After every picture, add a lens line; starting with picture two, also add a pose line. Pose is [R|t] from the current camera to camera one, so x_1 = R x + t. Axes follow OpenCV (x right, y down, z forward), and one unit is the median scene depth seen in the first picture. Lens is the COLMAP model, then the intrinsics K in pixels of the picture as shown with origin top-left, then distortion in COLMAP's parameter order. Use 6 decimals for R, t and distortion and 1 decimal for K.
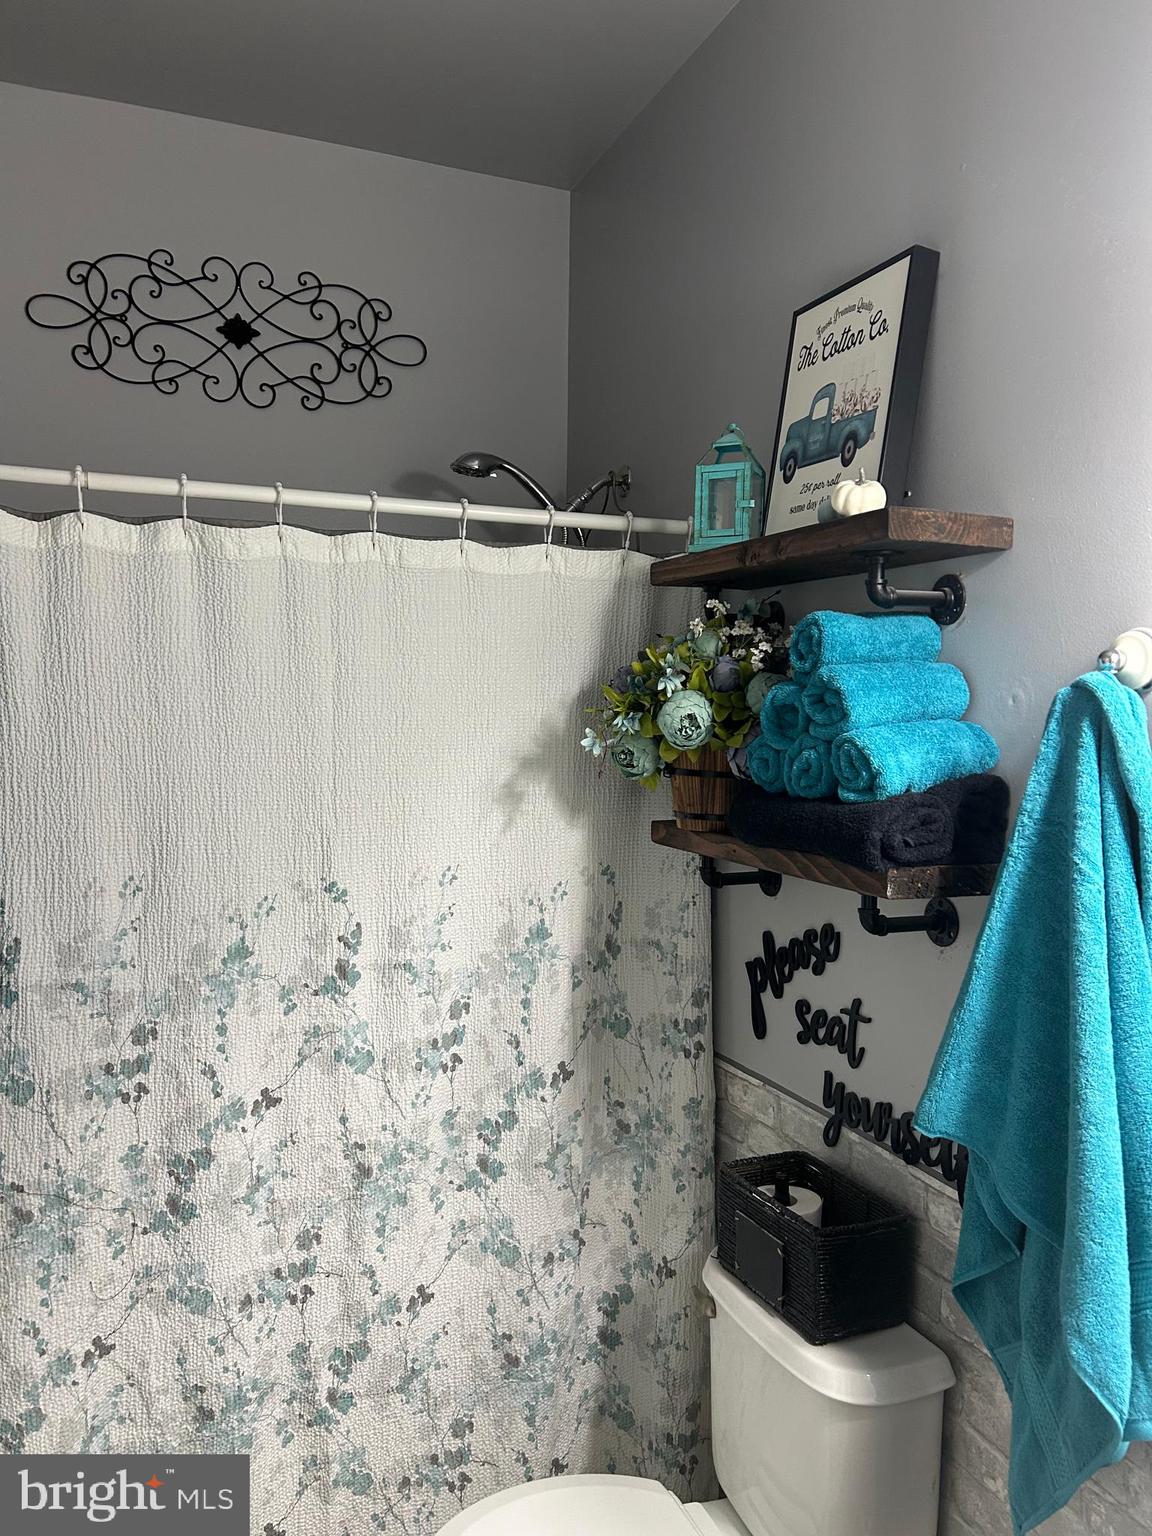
lens RADIAL K [[1161.3, 0, 592.4], [0, 1161.3, 770.5], [0, 0, 1]] dist [0.061467, -0.055353]
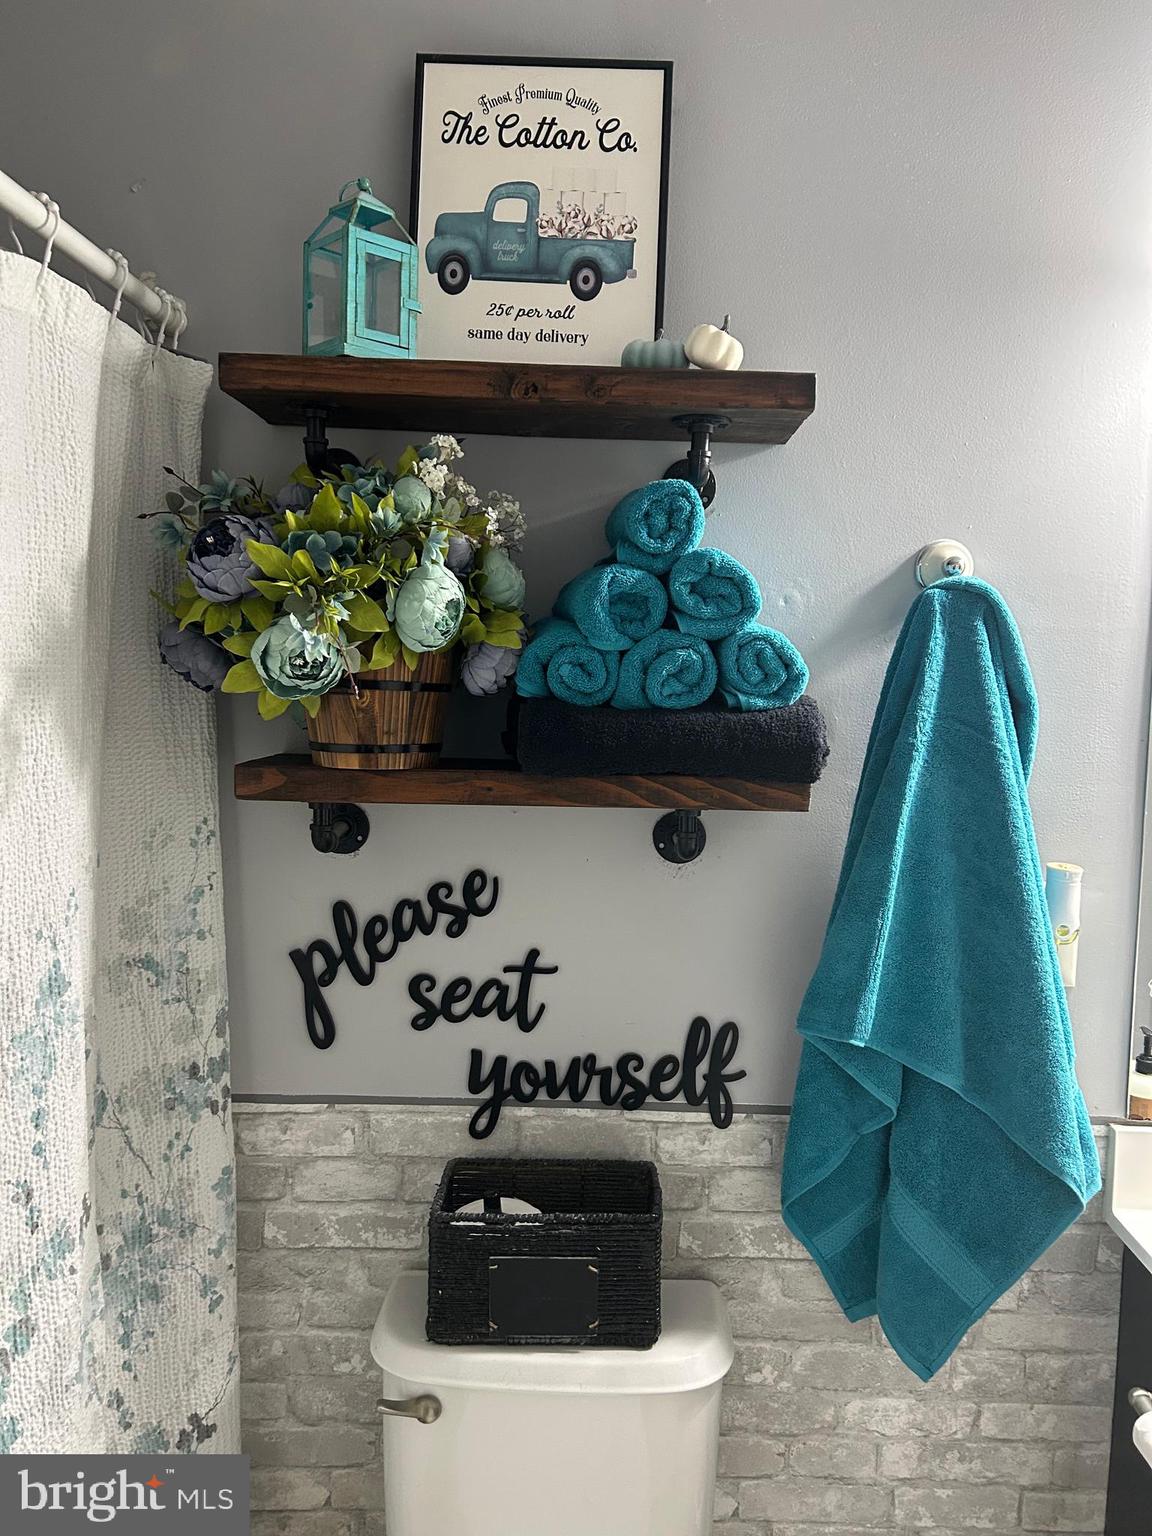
lens RADIAL K [[1185.6, 0, 575.1], [0, 1185.6, 764.0], [0, 0, 1]] dist [0.043819, -0.049568]
pose [[0.401555, -0.084031, 0.911972, -0.530012], [0.027277, 0.996437, 0.079803, -0.005510], [-0.915429, -0.007170, 0.402416, 0.628681]]
